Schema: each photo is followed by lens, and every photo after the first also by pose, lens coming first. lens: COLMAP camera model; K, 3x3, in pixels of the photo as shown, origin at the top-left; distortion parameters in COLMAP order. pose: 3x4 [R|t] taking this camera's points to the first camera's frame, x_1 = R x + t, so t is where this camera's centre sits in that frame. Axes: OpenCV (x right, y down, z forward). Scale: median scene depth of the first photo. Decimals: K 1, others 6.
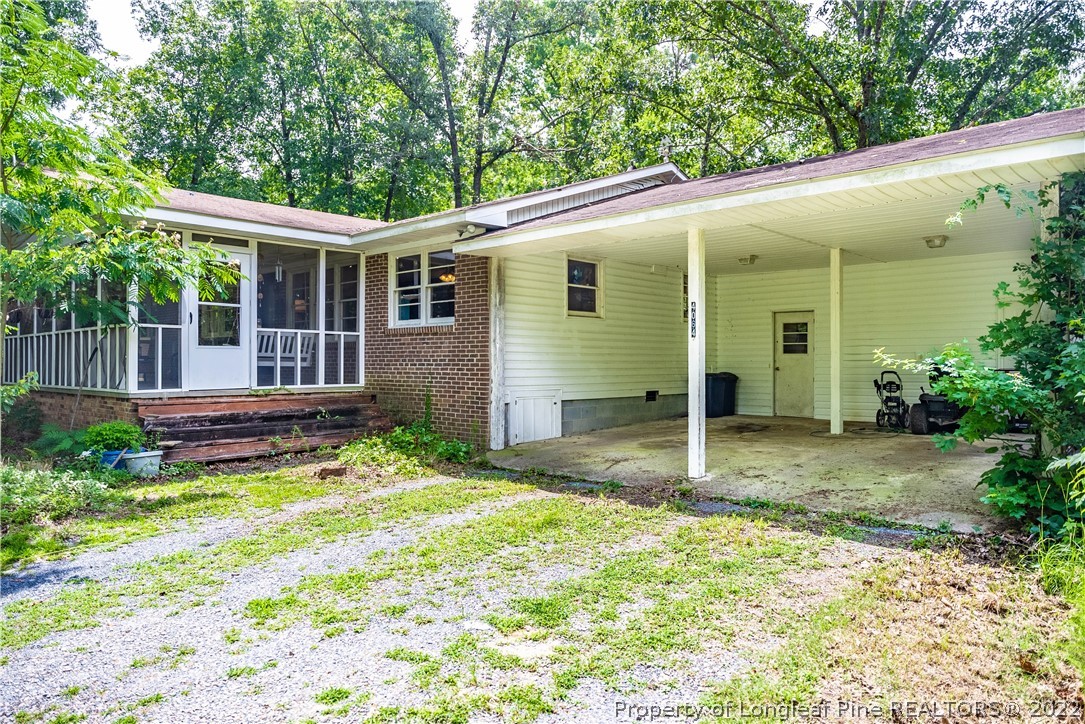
lens RADIAL K [[775.3, 0, 541.1], [0, 775.3, 361.7], [0, 0, 1]] dist [-0.002463, 0.002077]
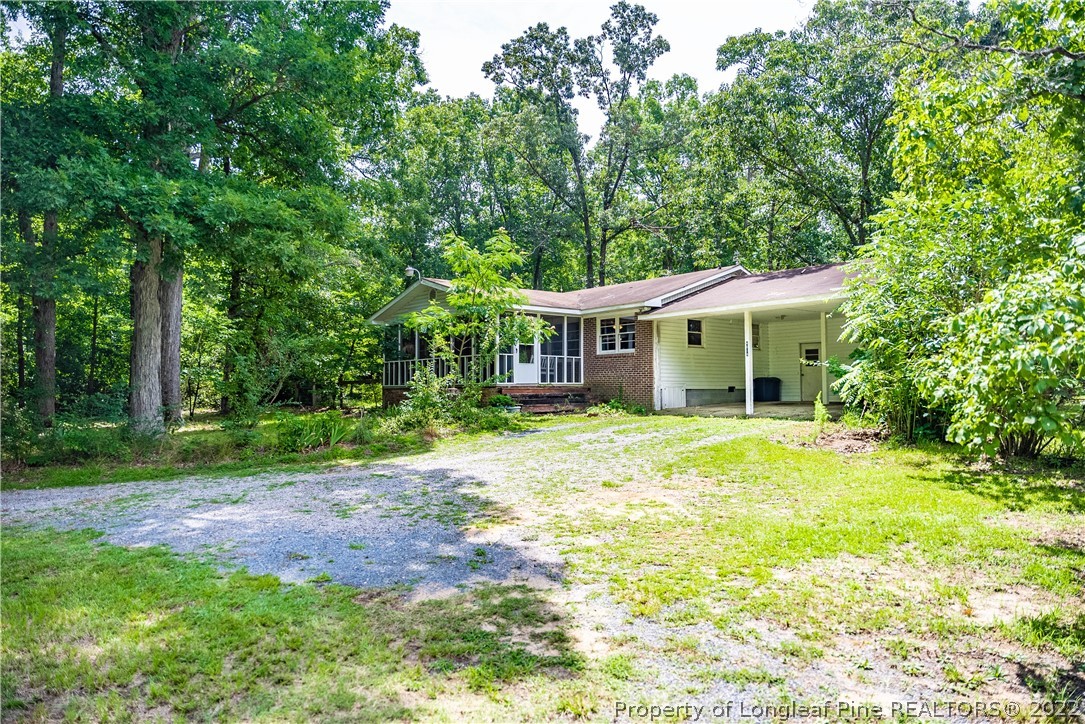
lens RADIAL K [[775.3, 0, 545.3], [0, 775.3, 364.4], [0, 0, 1]] dist [-0.002463, 0.002077]
pose [[0.994939, -0.010658, -0.099914, -0.133975], [0.007114, 0.999335, -0.035762, 0.054908], [0.100229, 0.034870, 0.994353, -1.041346]]
